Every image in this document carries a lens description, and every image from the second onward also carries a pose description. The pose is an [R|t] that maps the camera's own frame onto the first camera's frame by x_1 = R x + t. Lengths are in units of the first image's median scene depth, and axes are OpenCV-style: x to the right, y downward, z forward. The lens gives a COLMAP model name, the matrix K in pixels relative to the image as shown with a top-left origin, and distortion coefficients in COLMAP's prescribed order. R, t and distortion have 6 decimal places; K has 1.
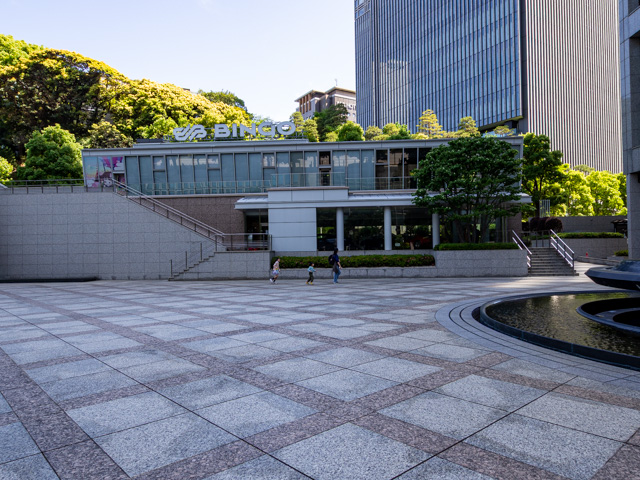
lens RADIAL K [[450.0, 0, 320.0], [0, 450.0, 240.0], [0, 0, 1]] dist [0.006895, -0.001833]
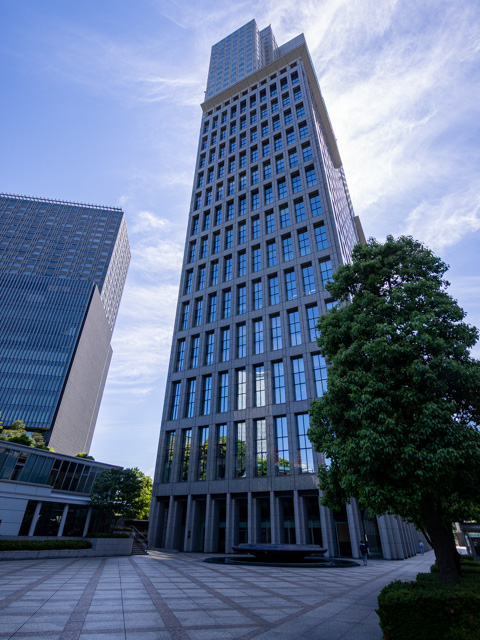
lens RADIAL K [[331.0, 0, 229.5], [0, 331.0, 319.8], [0, 0, 1]] dist [0.013108, -0.000211]
pose [[0.443808, 0.514453, 0.733739, -0.397475], [-0.052210, 0.832247, -0.551941, 0.002976], [-0.894599, 0.206648, 0.396218, -0.061079]]
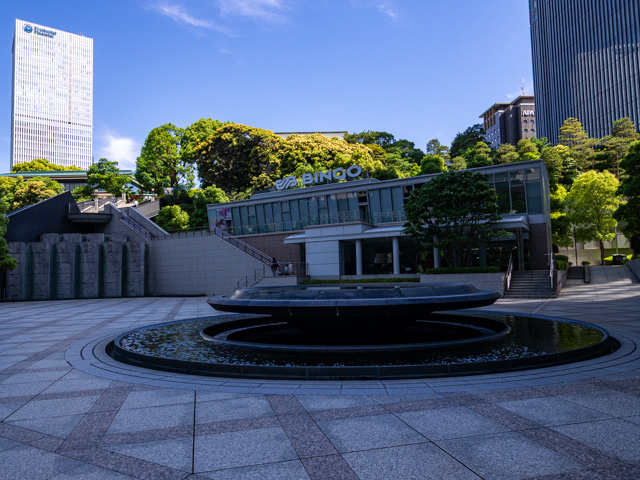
lens RADIAL K [[450.0, 0, 320.0], [0, 450.0, 240.0], [0, 0, 1]] dist [0.006895, -0.001833]
pose [[0.889767, -0.042511, -0.454430, 0.252756], [0.022419, 0.998522, -0.049514, -0.005857], [0.455863, 0.033869, 0.889405, -0.065341]]
